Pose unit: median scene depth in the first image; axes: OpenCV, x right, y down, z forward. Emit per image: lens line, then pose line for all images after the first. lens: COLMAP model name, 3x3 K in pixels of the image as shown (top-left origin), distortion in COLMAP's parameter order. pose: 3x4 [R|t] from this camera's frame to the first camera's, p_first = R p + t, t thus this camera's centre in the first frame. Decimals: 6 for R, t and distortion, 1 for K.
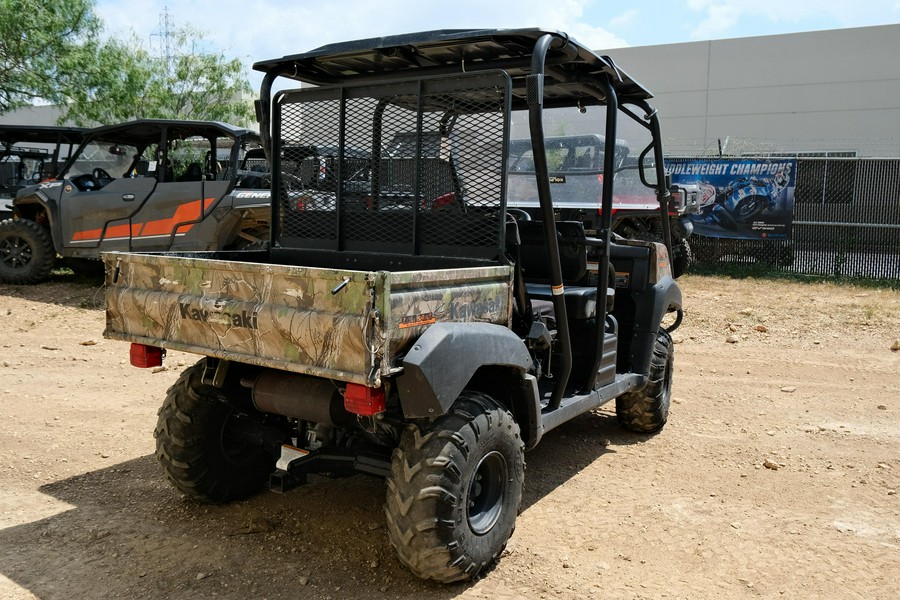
lens RADIAL K [[730.0, 0, 450.0], [0, 730.0, 300.0], [0, 0, 1]] dist [-0.015335, -0.005104]
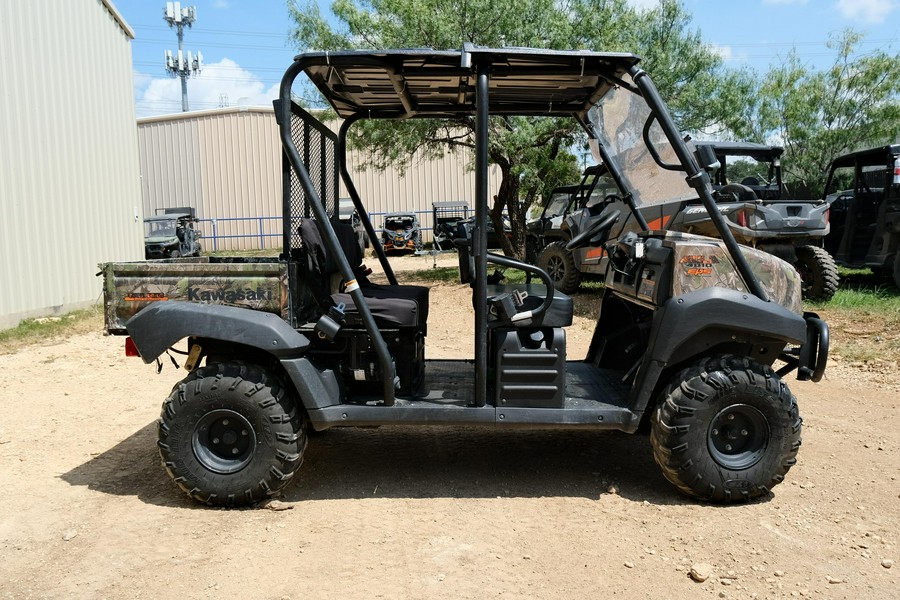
lens RADIAL K [[730.0, 0, 450.0], [0, 730.0, 300.0], [0, 0, 1]] dist [-0.015335, -0.005104]
pose [[0.500263, 0.035414, -0.865149, 1.248105], [-0.065919, 0.997821, 0.002728, -0.008463], [0.863361, 0.055665, 0.501508, 0.651412]]
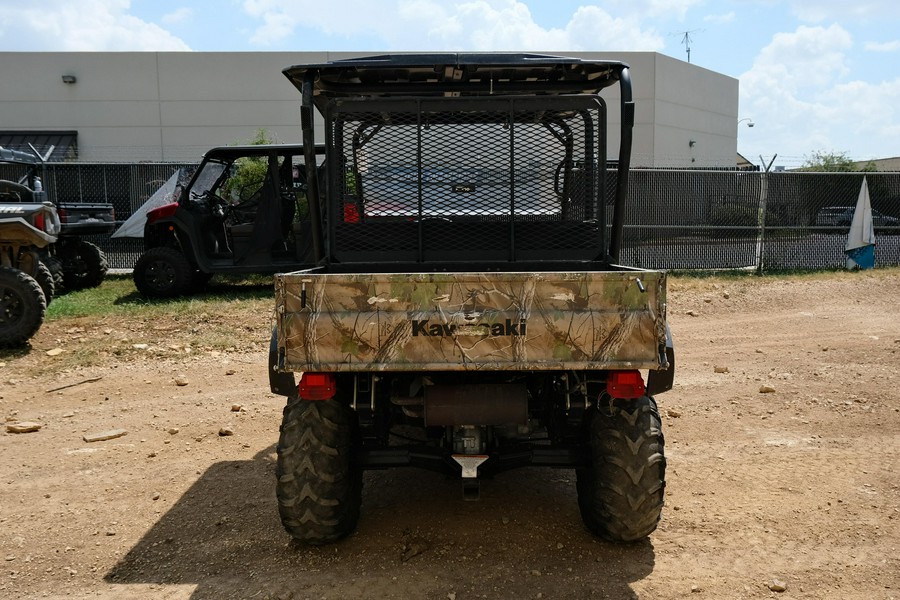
lens RADIAL K [[754.2, 0, 447.9], [0, 754.2, 302.9], [0, 0, 1]] dist [-0.005123, -0.001189]
pose [[0.853077, -0.083446, 0.515069, -0.773431], [0.089116, 0.995926, 0.013751, -0.026025], [-0.514119, 0.034170, 0.857038, 0.110200]]
